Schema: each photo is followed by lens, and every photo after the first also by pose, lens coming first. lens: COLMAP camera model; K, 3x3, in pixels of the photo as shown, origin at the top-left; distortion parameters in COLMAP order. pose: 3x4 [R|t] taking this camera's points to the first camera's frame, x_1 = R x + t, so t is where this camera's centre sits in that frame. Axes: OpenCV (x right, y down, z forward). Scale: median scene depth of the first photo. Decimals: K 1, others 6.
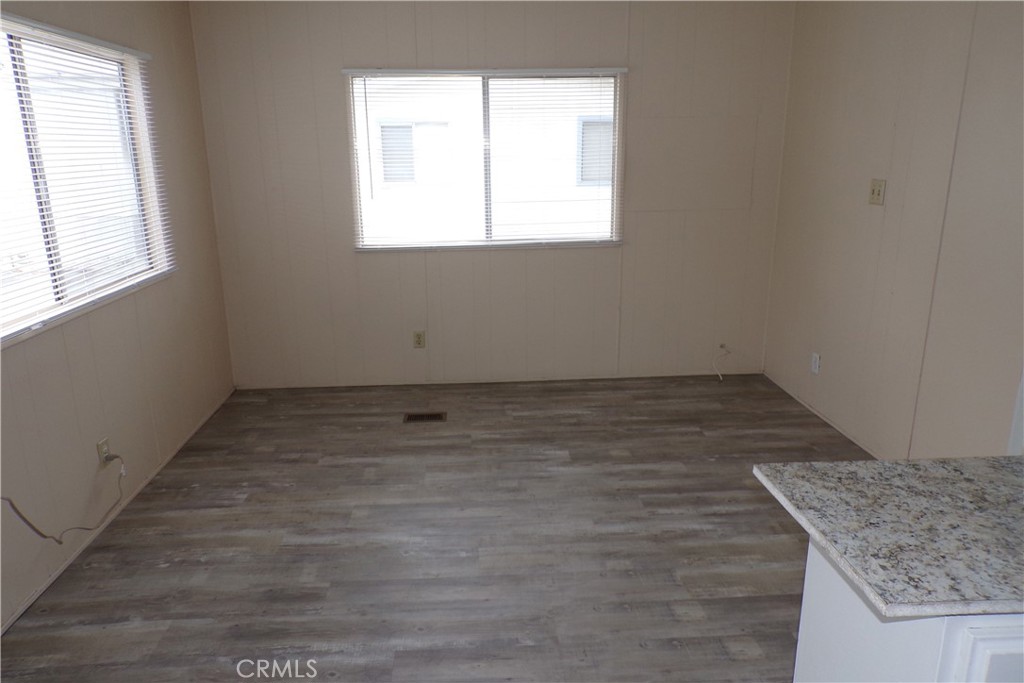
lens RADIAL K [[701.8, 0, 509.1], [0, 701.8, 341.5], [0, 0, 1]] dist [0.008681, 0.005926]
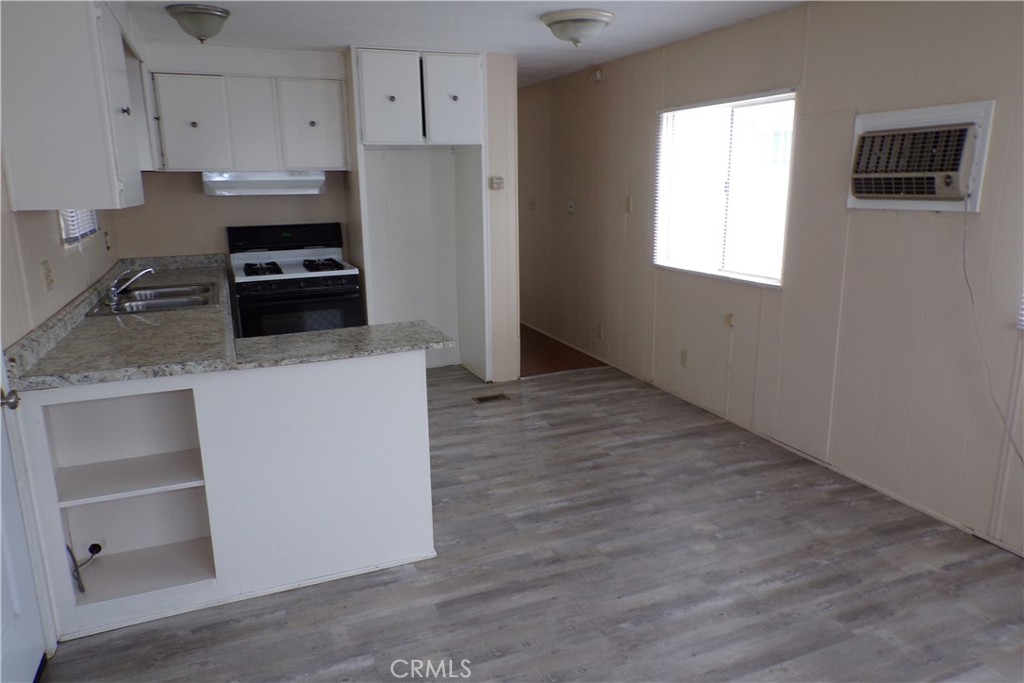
lens RADIAL K [[701.8, 0, 509.8], [0, 701.8, 346.2], [0, 0, 1]] dist [0.008681, 0.005926]
pose [[-0.948957, 0.095766, -0.300514, 0.498434], [-0.057450, 0.884369, 0.463239, -0.470591], [0.310128, 0.456859, -0.833727, 1.697051]]
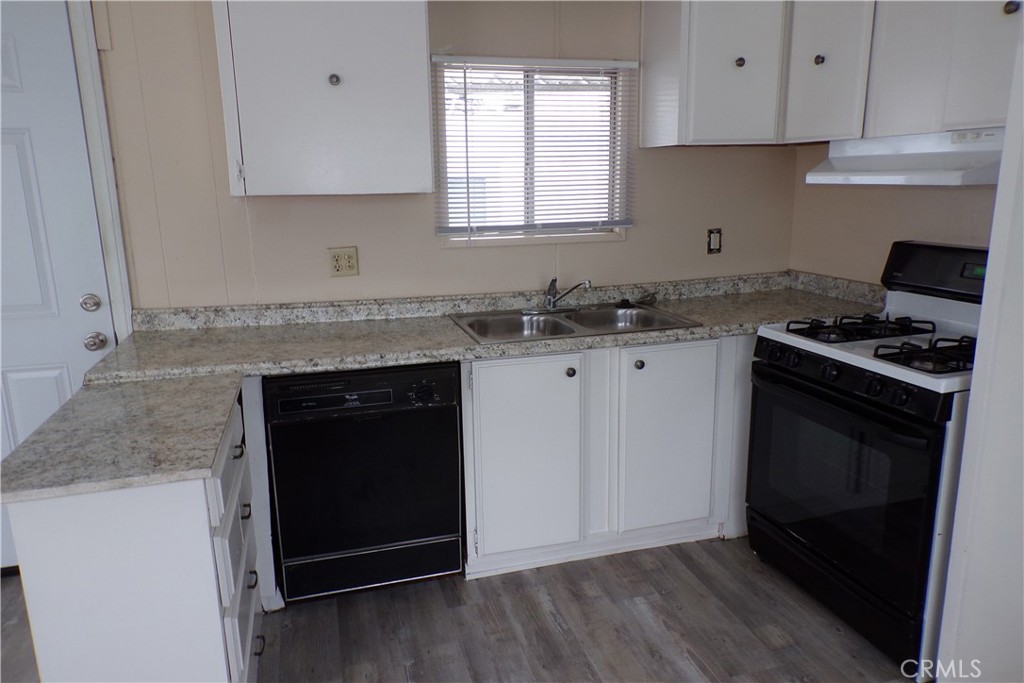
lens RADIAL K [[701.8, 0, 512.1], [0, 701.8, 337.5], [0, 0, 1]] dist [0.008681, 0.005926]
pose [[-0.223630, -0.201778, 0.953559, -0.420404], [0.268049, 0.927880, 0.259208, -0.048594], [-0.937091, 0.313568, -0.153415, 0.211722]]
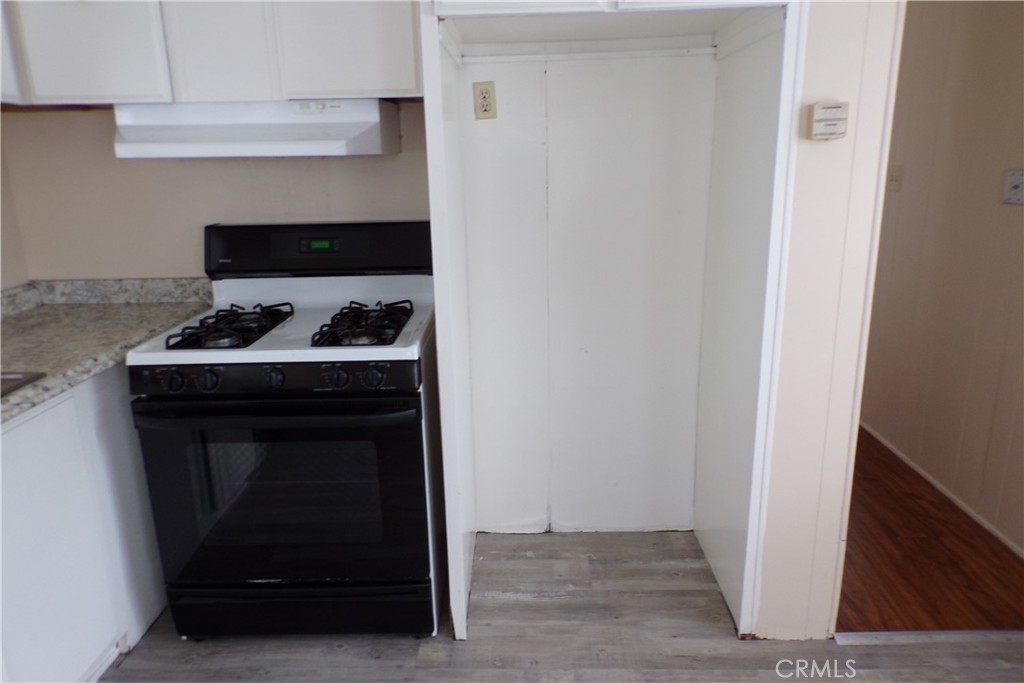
lens RADIAL K [[701.8, 0, 509.6], [0, 701.8, 339.2], [0, 0, 1]] dist [0.008681, 0.005926]
pose [[-0.995220, 0.005907, 0.097484, 0.067167], [0.053102, 0.870450, 0.489385, -0.061969], [-0.081964, 0.492222, -0.866602, 0.338695]]
